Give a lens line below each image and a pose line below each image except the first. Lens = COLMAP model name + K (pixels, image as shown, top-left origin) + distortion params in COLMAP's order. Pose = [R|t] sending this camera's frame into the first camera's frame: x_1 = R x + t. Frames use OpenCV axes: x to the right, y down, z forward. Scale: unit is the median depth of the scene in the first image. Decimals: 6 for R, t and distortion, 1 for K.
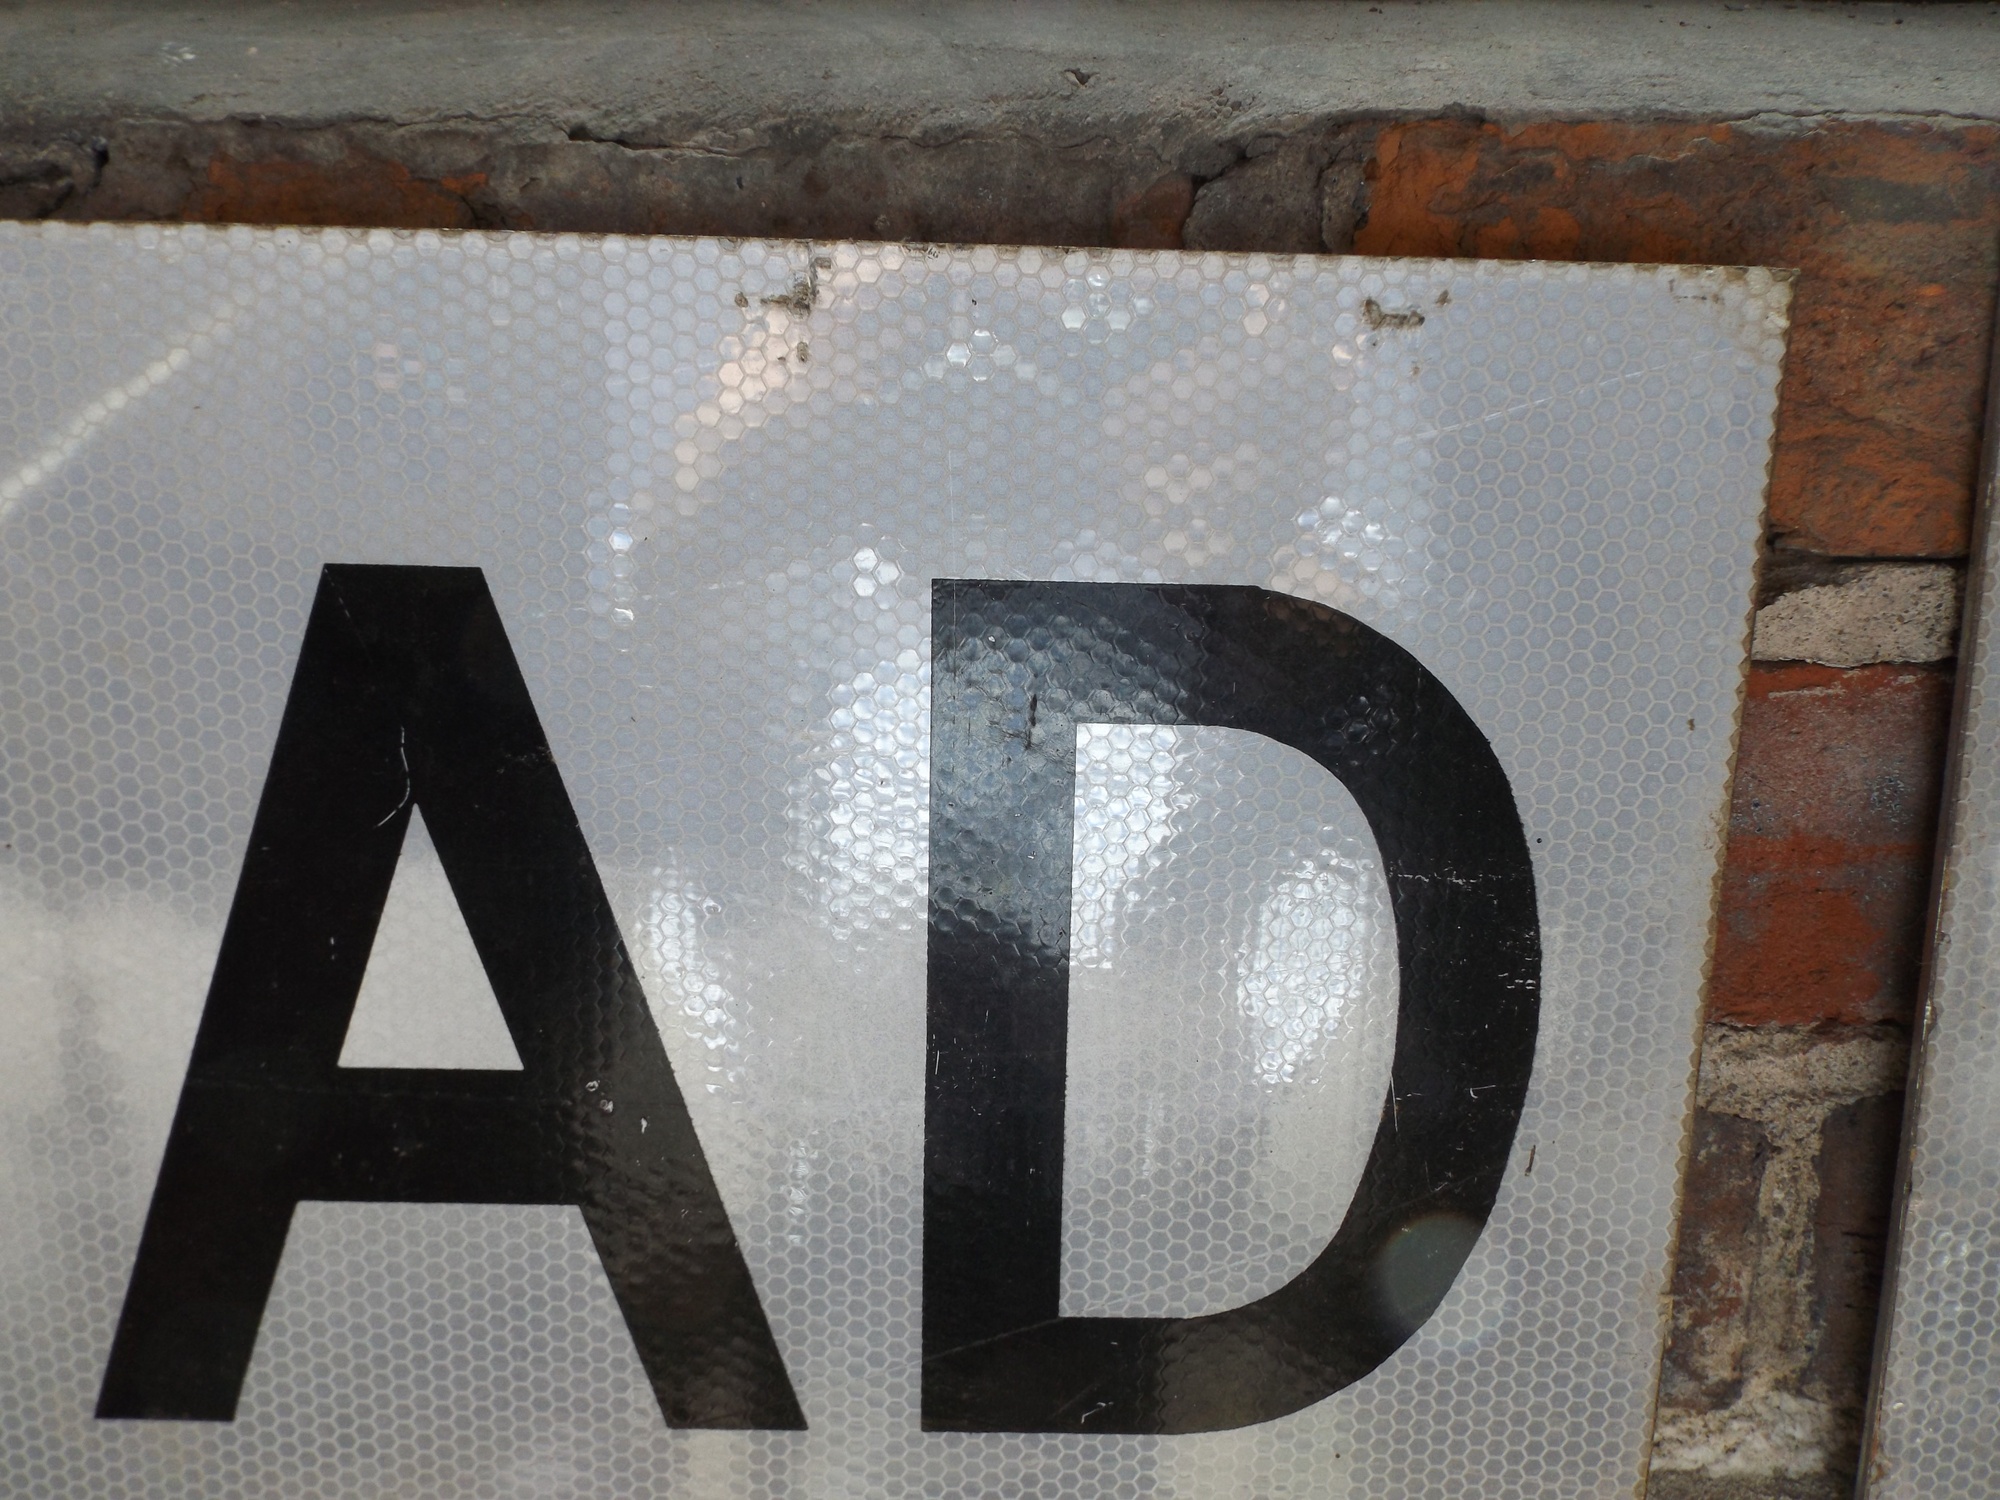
lens RADIAL K [[1434.8, 0, 1000.0], [0, 1434.8, 750.0], [0, 0, 1]] dist [-0.006817, -0.007473]
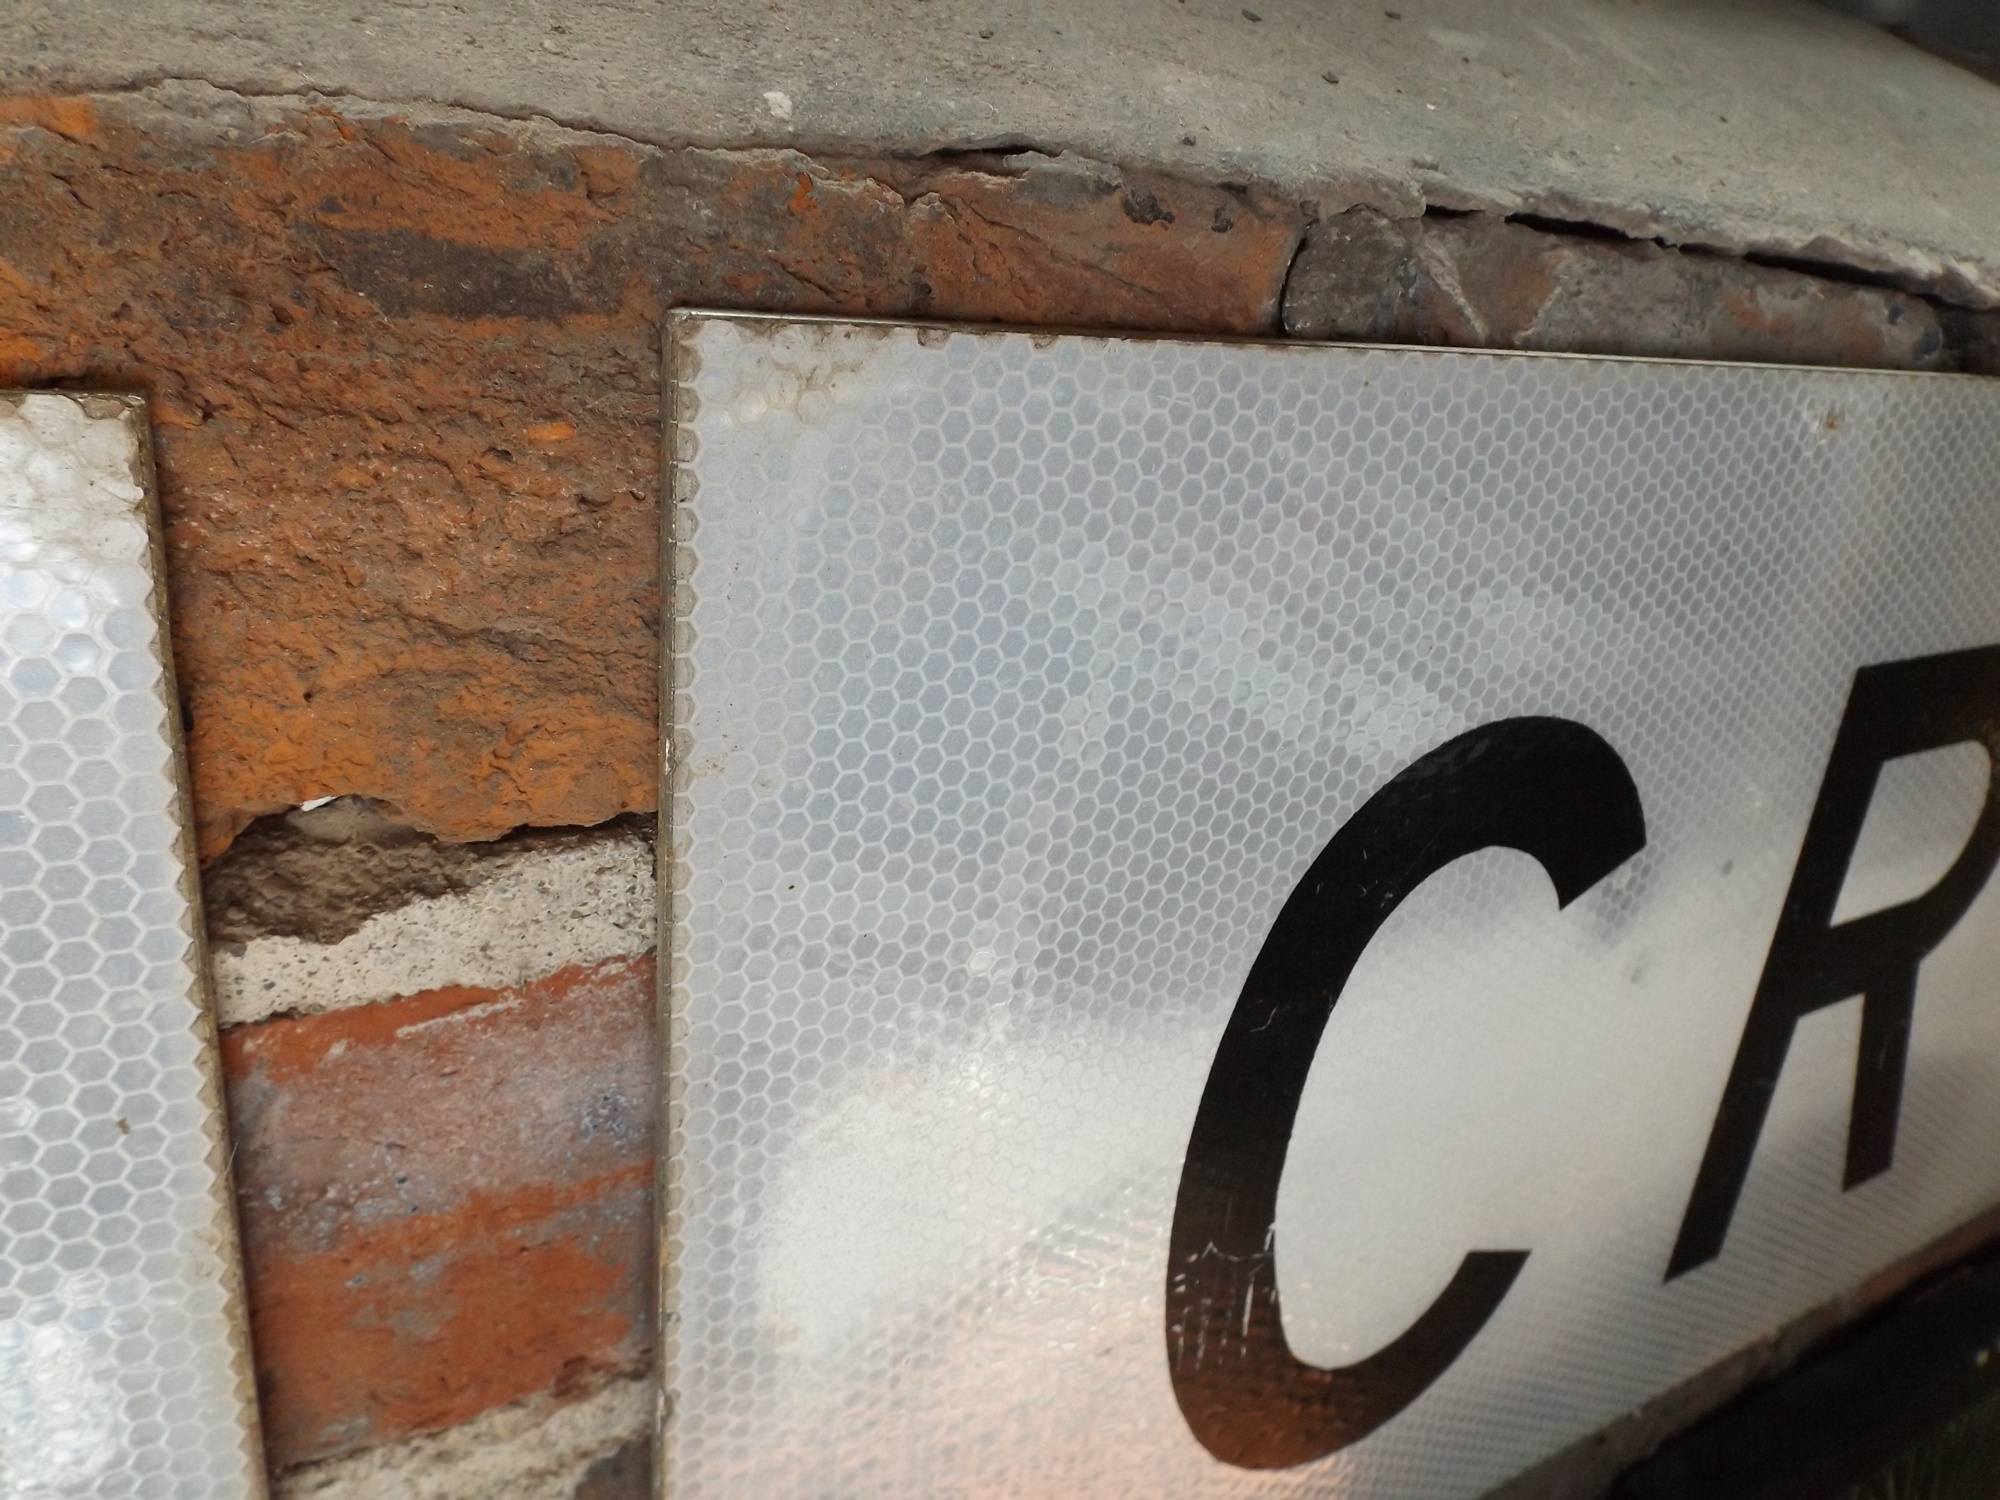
lens RADIAL K [[1434.8, 0, 1000.0], [0, 1434.8, 750.0], [0, 0, 1]] dist [-0.006817, -0.007473]
pose [[0.862959, -0.118919, 0.491080, 0.488677], [-0.002725, 0.970800, 0.239875, -0.324186], [-0.505266, -0.208341, 0.837437, 0.373993]]
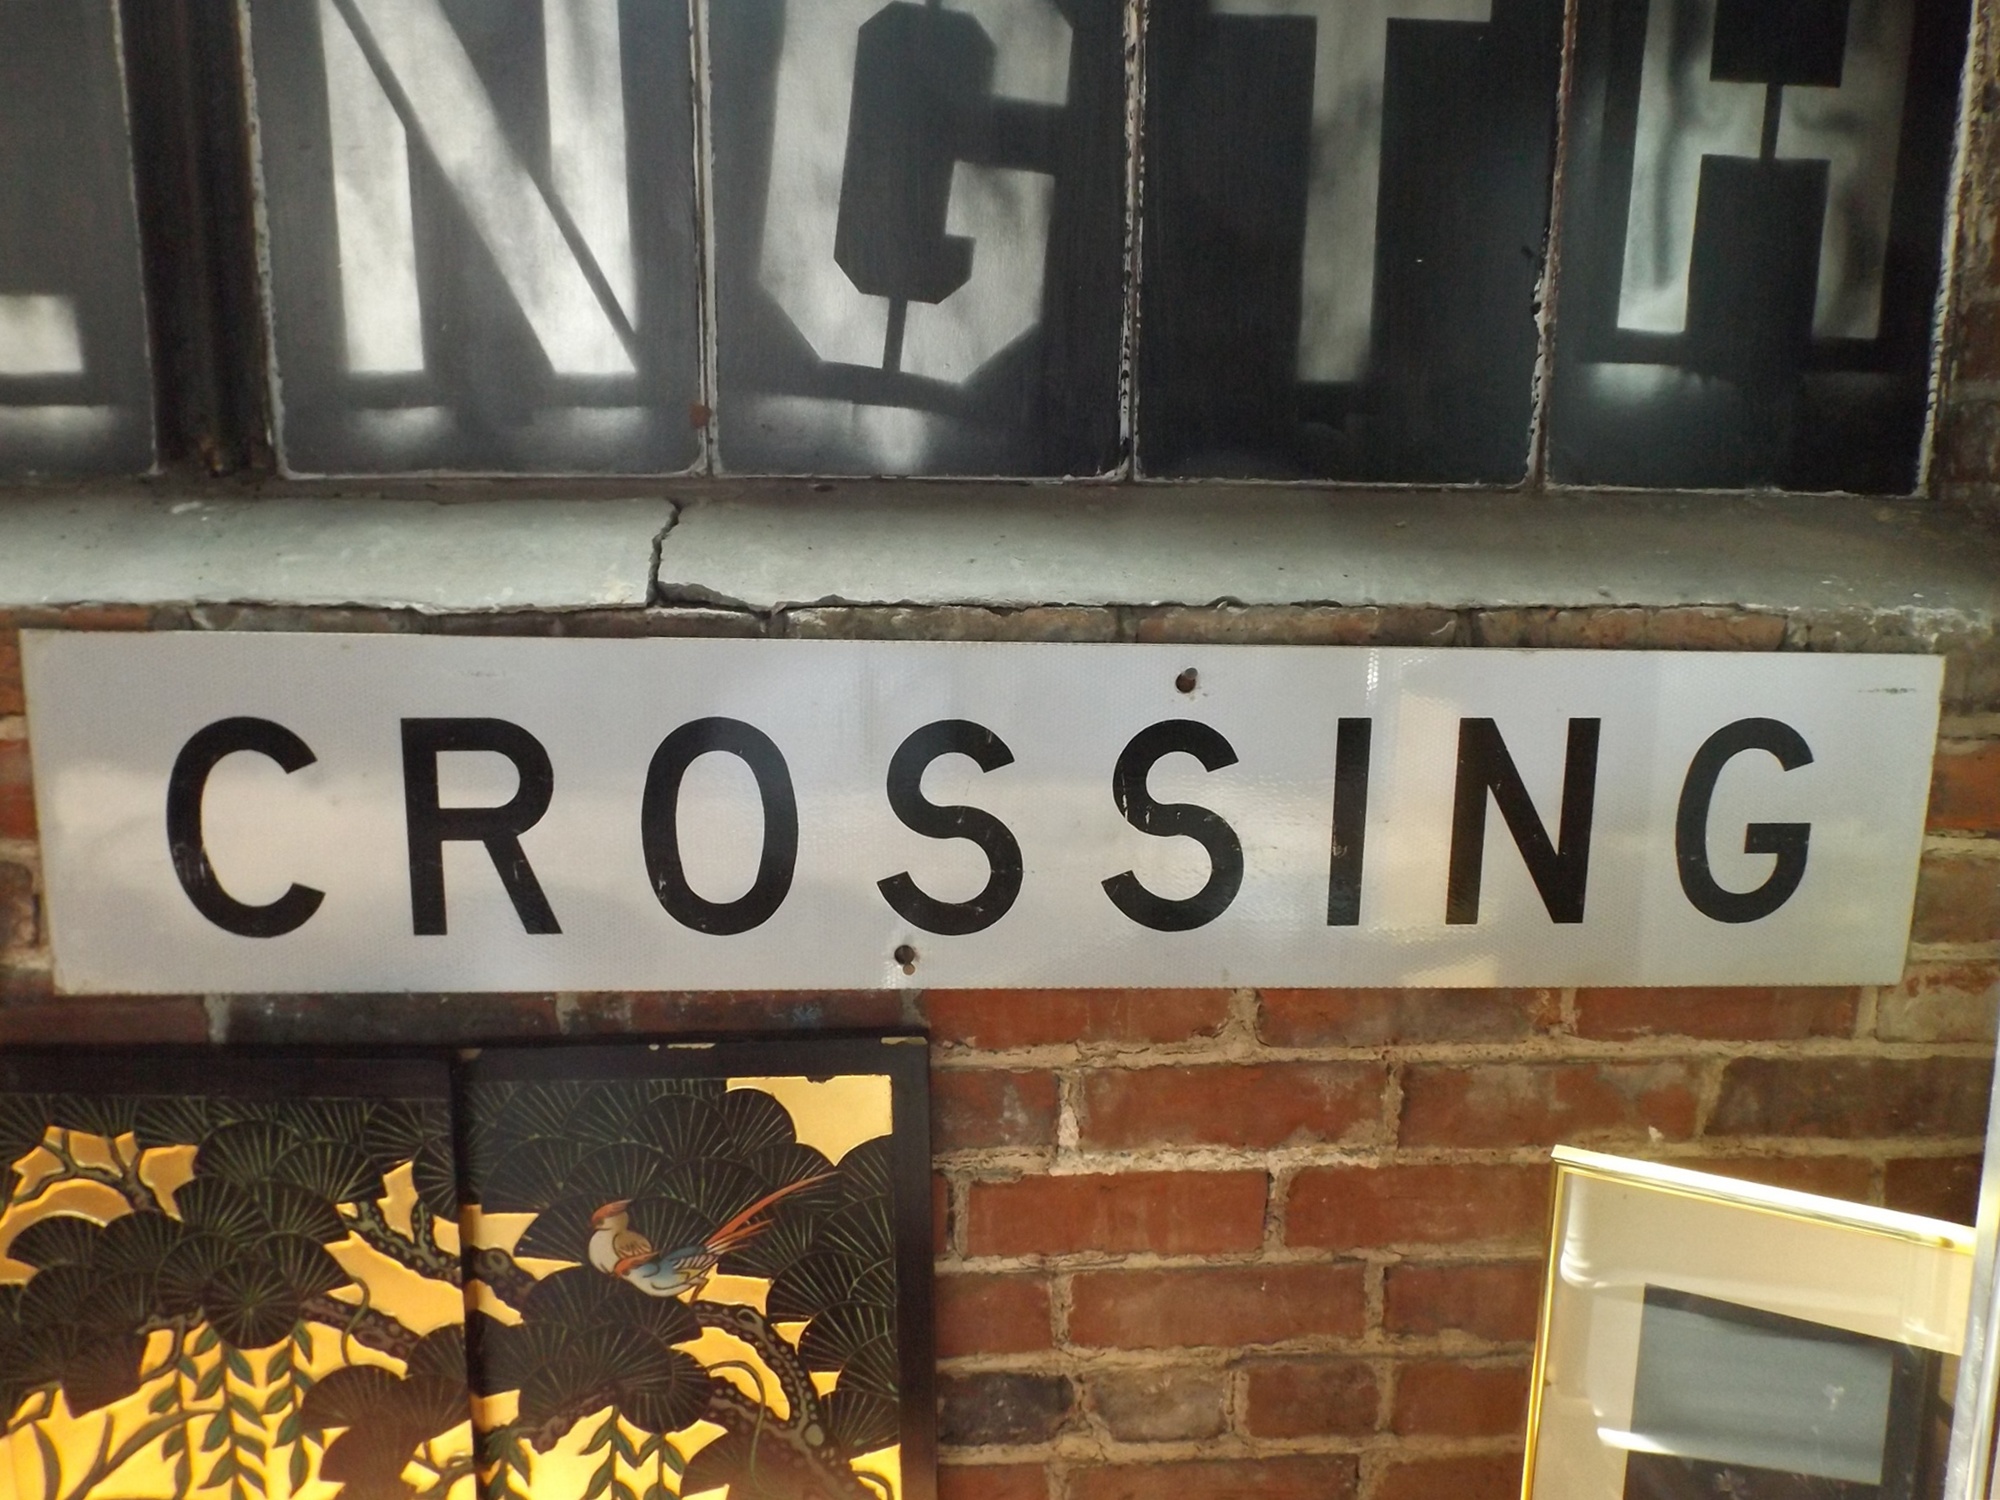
lens RADIAL K [[1588.1, 0, 1000.0], [0, 1588.1, 750.0], [0, 0, 1]] dist [-0.001197, -0.009407]
pose [[0.998653, -0.009003, 0.051100, 2.809488], [0.007527, 0.999551, 0.028991, -0.158971], [-0.051338, -0.028567, 0.998273, -3.046458]]
